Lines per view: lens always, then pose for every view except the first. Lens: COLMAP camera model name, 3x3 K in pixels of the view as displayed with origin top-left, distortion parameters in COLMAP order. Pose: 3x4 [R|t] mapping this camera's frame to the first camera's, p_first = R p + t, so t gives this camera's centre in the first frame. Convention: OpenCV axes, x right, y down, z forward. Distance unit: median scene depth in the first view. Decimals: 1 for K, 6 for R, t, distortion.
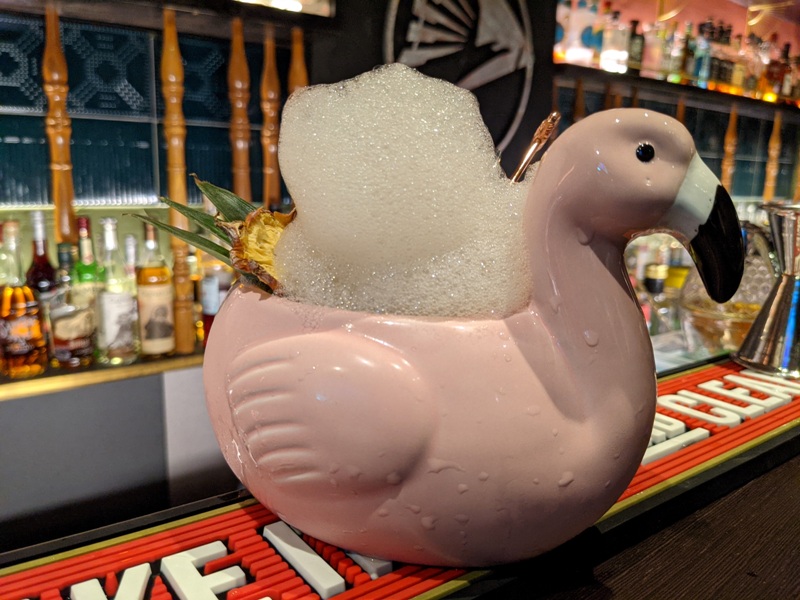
lens RADIAL K [[654.8, 0, 397.1], [0, 654.8, 303.4], [0, 0, 1]] dist [0.024070, -0.087199]
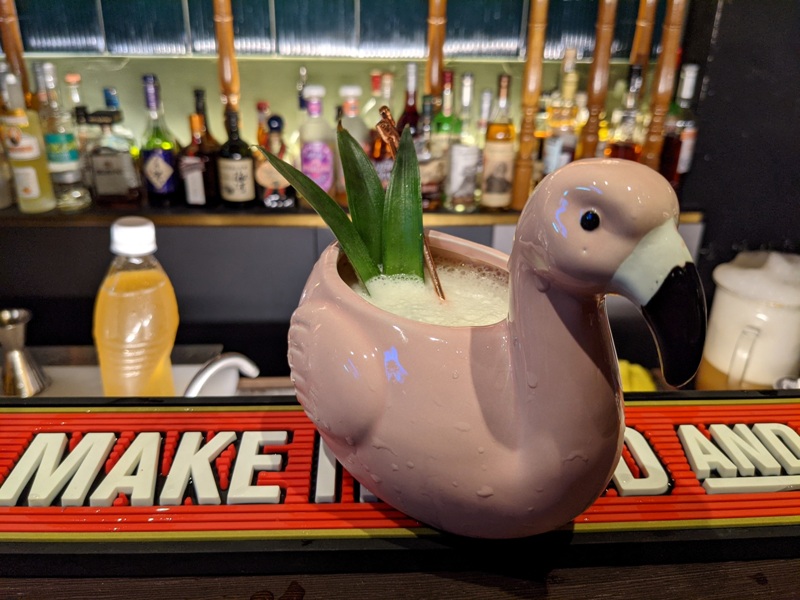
lens RADIAL K [[651.1, 0, 392.2], [0, 651.1, 290.6], [0, 0, 1]] dist [0.031249, -0.090467]
pose [[0.830410, 0.222211, -0.510923, 0.076074], [-0.105319, 0.963097, 0.247694, -0.039594], [0.547109, -0.151878, 0.823168, 0.005997]]
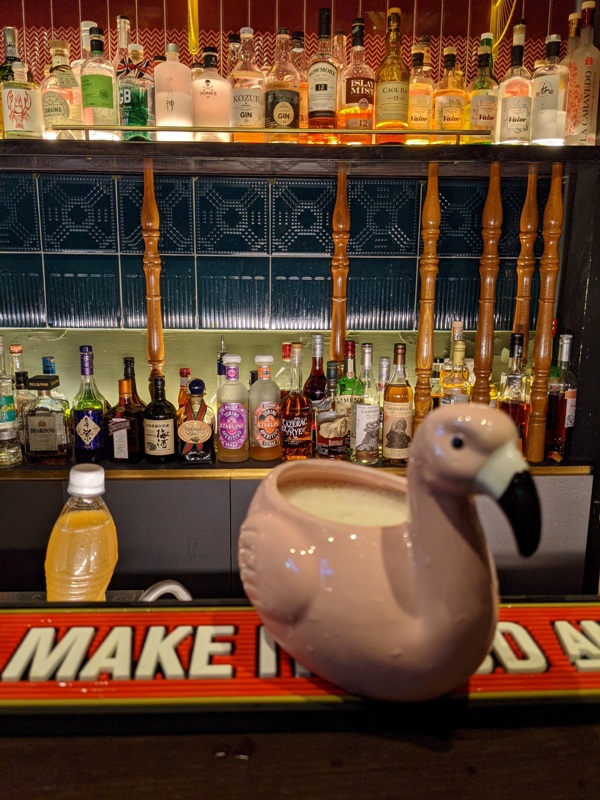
lens RADIAL K [[632.7, 0, 293.4], [0, 632.7, 399.5], [0, 0, 1]] dist [0.053819, -0.085837]
pose [[0.827765, 0.094234, -0.553105, 0.098828], [-0.098988, 0.994860, 0.021354, -0.037389], [0.552274, 0.037075, 0.832838, -0.041738]]
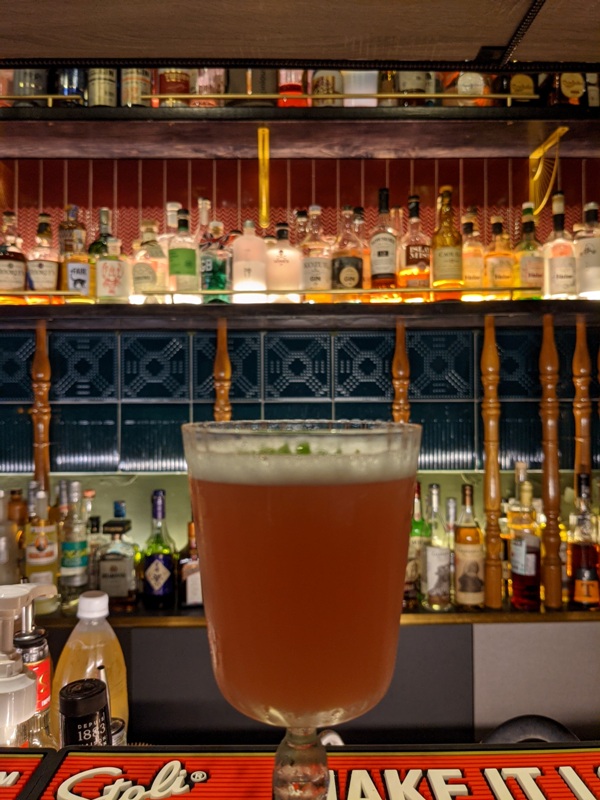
lens RADIAL K [[644.0, 0, 297.2], [0, 644.0, 400.0], [0, 0, 1]] dist [0.046425, -0.101868]
pose [[0.807832, -0.035504, -0.588342, 0.064953], [-0.090743, 0.978792, -0.183663, -0.038876], [0.582385, 0.201757, 0.787478, -0.125833]]
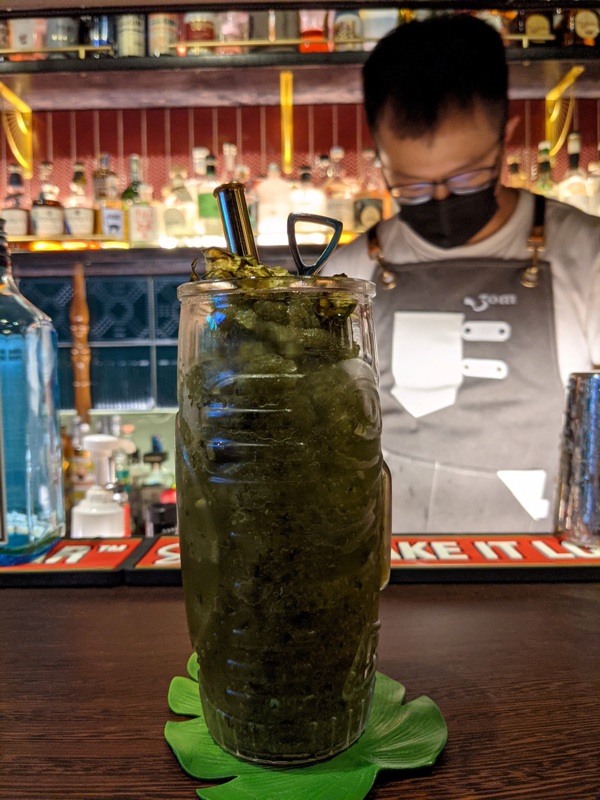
lens RADIAL K [[651.1, 0, 300.7], [0, 651.1, 402.5], [0, 0, 1]] dist [0.031249, -0.090467]
pose [[0.791134, -0.008800, -0.611580, 0.107164], [-0.083840, 0.988898, -0.122684, 0.027200], [0.605870, 0.148335, 0.781613, -0.185826]]
